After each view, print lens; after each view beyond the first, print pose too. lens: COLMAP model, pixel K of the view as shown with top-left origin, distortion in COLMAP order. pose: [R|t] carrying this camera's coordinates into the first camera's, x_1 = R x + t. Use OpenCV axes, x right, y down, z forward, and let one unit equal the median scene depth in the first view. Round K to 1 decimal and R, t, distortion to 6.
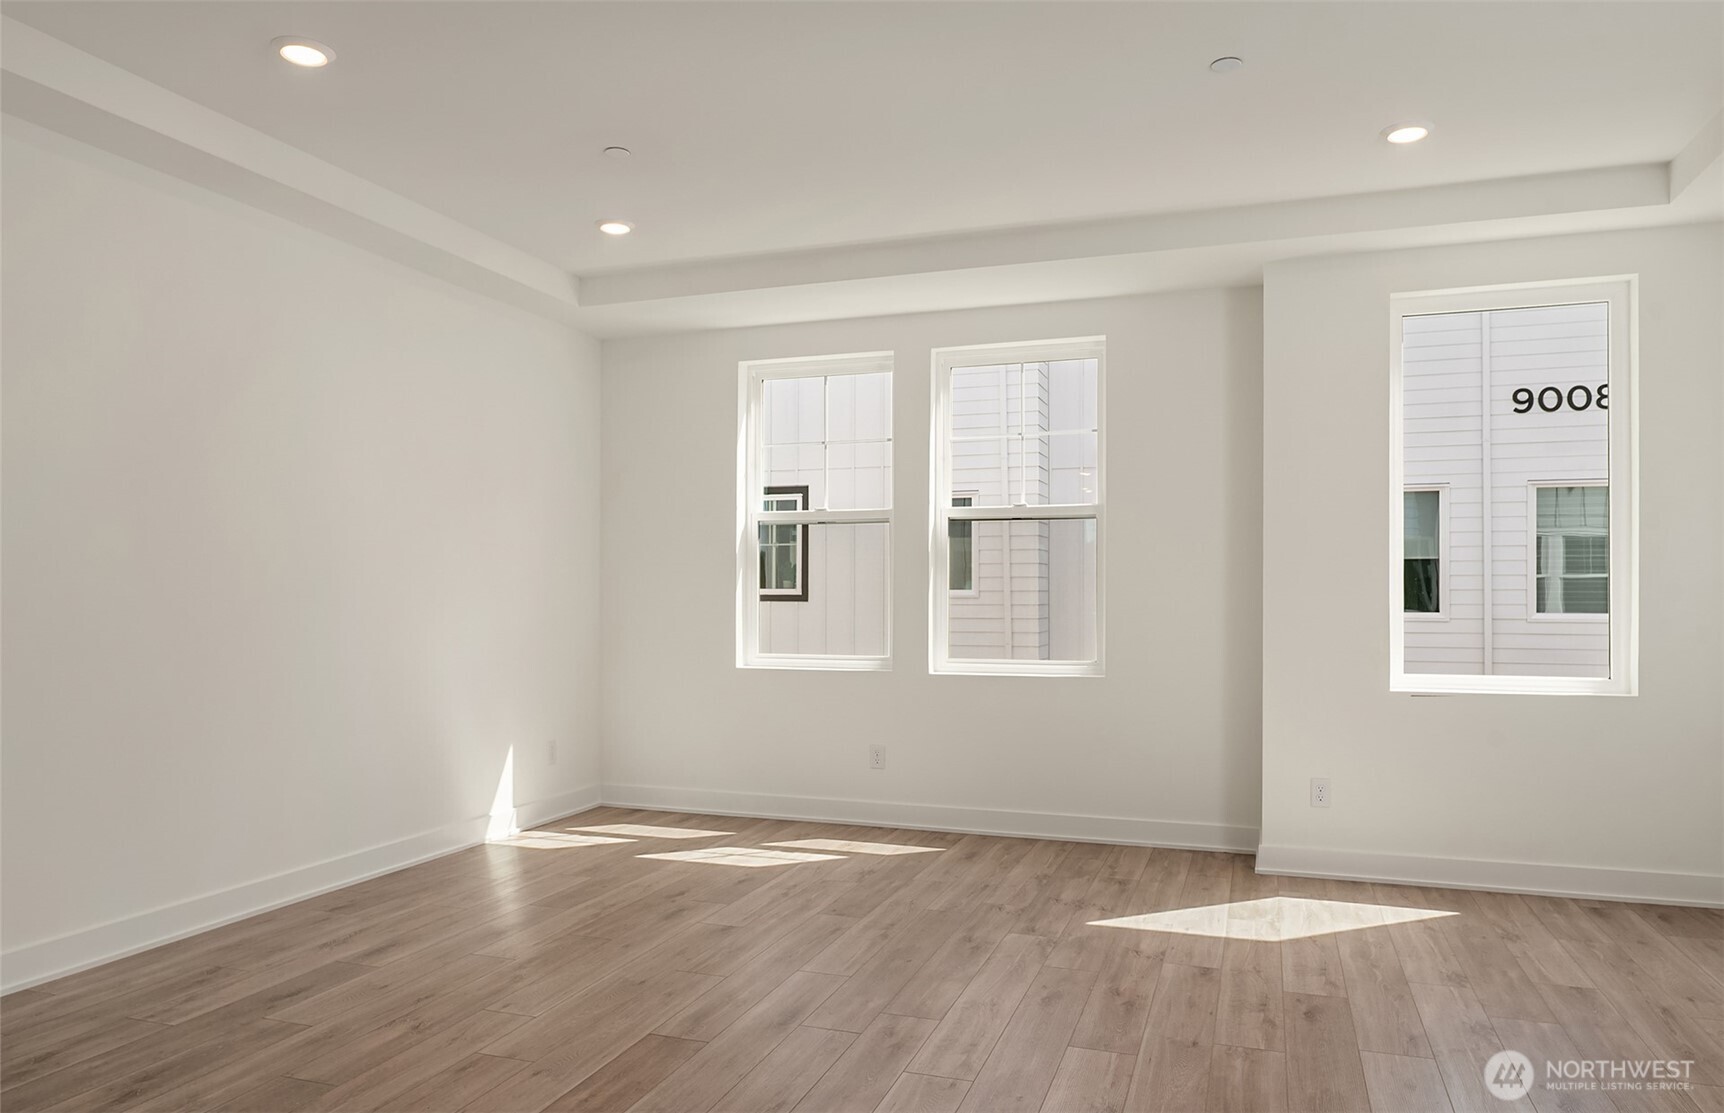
lens RADIAL K [[1129.9, 0, 860.1], [0, 1129.9, 568.8], [0, 0, 1]] dist [-0.005824, -0.001483]
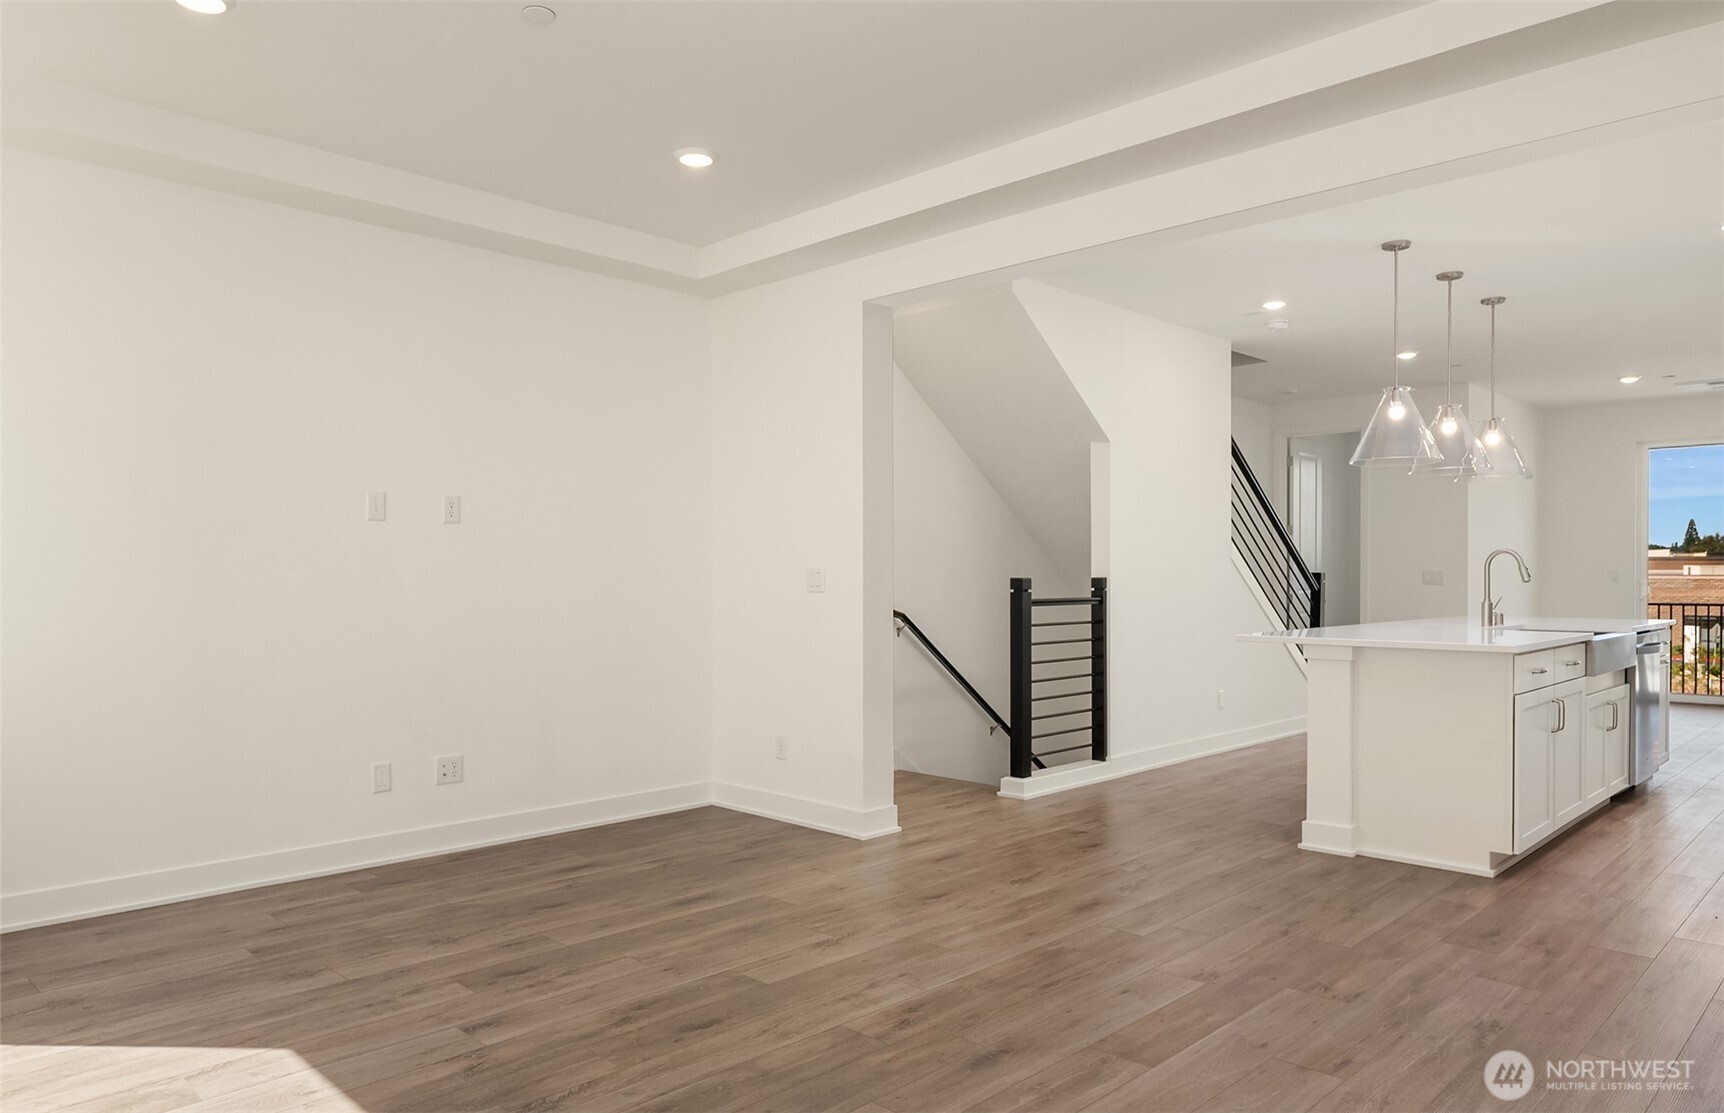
lens RADIAL K [[1129.9, 0, 876.4], [0, 1129.9, 577.8], [0, 0, 1]] dist [-0.005824, -0.001483]
pose [[-0.911147, -0.000846, 0.412082, -0.272178], [-0.008800, 0.999810, -0.017404, 0.032710], [-0.411988, -0.019484, -0.910981, 1.463164]]
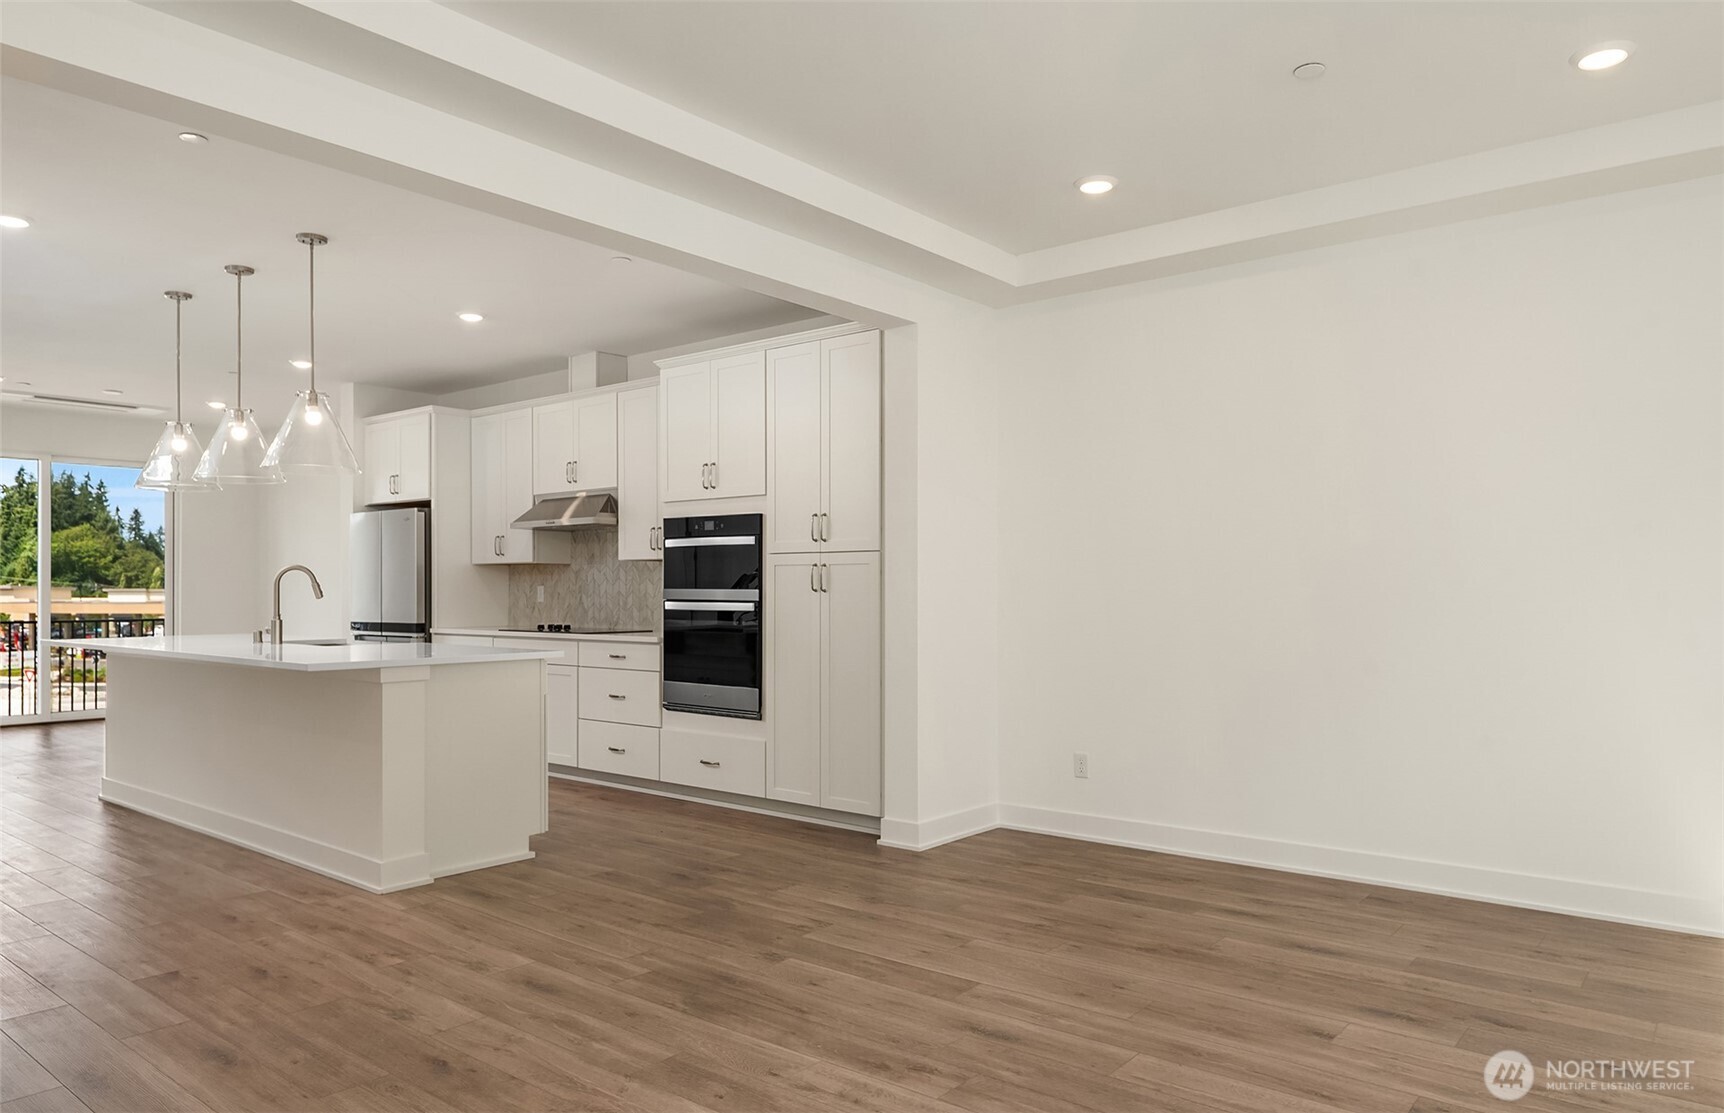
lens RADIAL K [[1129.9, 0, 865.1], [0, 1129.9, 568.7], [0, 0, 1]] dist [-0.005824, -0.001483]
pose [[-0.333845, -0.016671, -0.942481, 0.697010], [0.022813, 0.999408, -0.025758, 0.022000], [0.942352, -0.030100, -0.333267, 0.977707]]
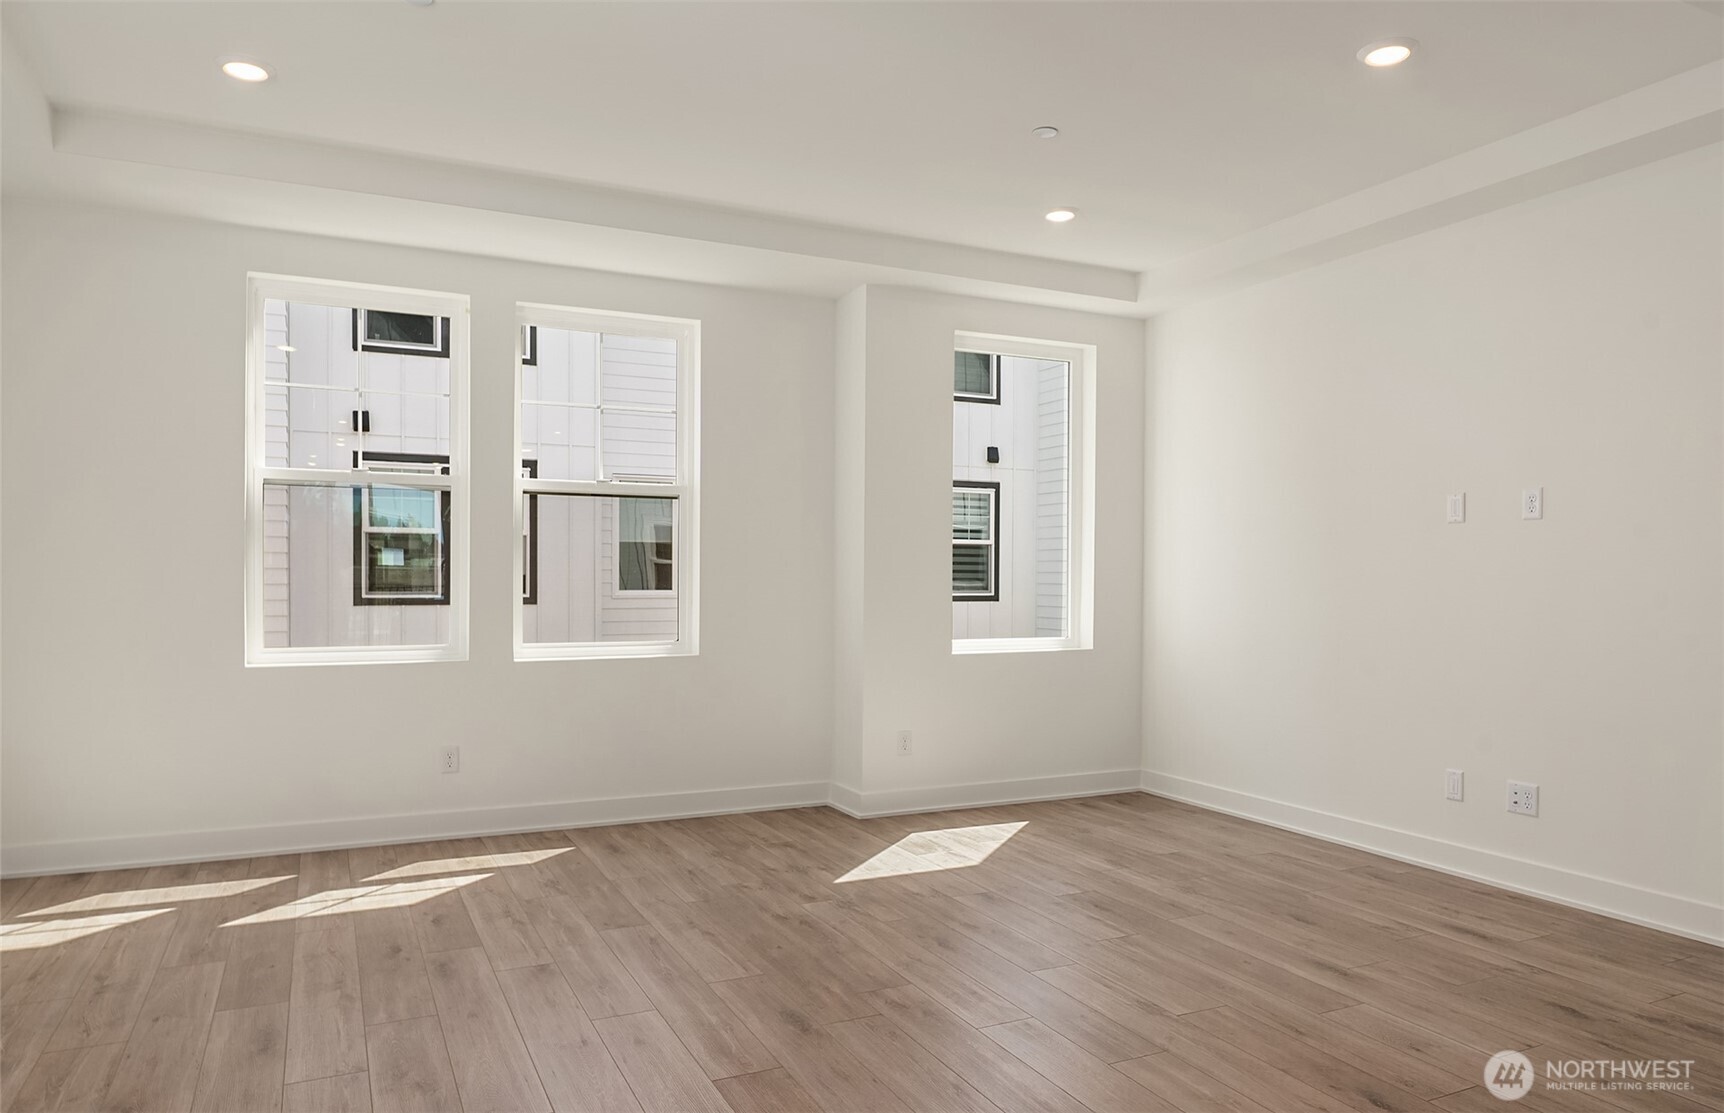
lens RADIAL K [[1129.9, 0, 859.0], [0, 1129.9, 565.0], [0, 0, 1]] dist [-0.005824, -0.001483]
pose [[0.704858, 0.008756, 0.709294, -0.556290], [-0.019920, 0.999774, 0.007454, 0.005352], [-0.709068, -0.019383, 0.704873, 0.241953]]
